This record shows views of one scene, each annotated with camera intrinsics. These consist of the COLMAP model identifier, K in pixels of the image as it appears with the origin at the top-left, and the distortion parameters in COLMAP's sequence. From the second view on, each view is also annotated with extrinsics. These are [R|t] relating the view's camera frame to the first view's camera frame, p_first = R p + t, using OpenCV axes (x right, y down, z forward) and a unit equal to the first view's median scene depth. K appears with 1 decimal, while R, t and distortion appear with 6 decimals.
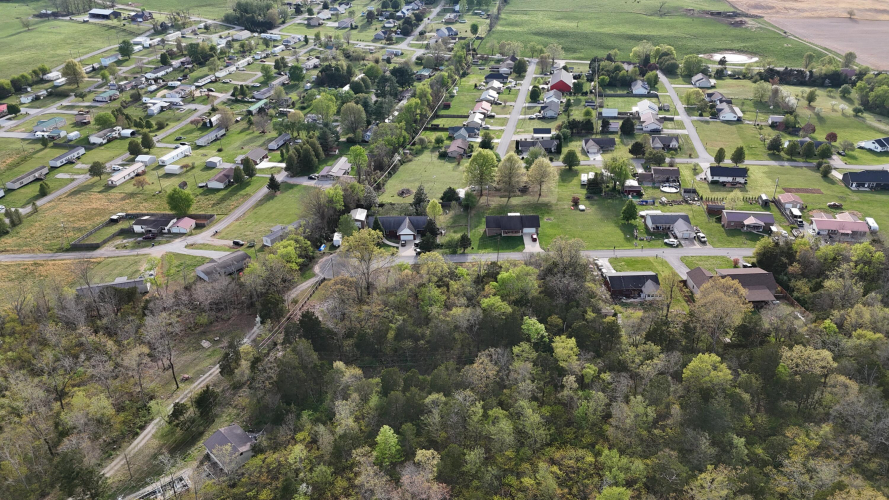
lens RADIAL K [[641.6, 0, 443.7], [0, 641.6, 249.9], [0, 0, 1]] dist [0.013504, -0.010073]
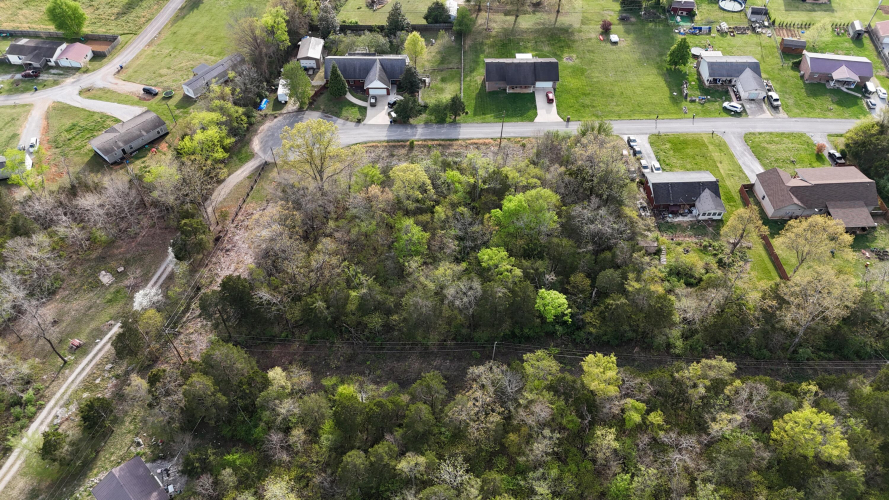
lens RADIAL K [[641.6, 0, 442.9], [0, 641.6, 249.4], [0, 0, 1]] dist [0.013504, -0.010073]
pose [[0.999684, 0.008077, 0.023825, 0.001308], [-0.016637, 0.922652, 0.385275, -0.137720], [-0.018871, -0.385550, 0.922494, 0.247181]]
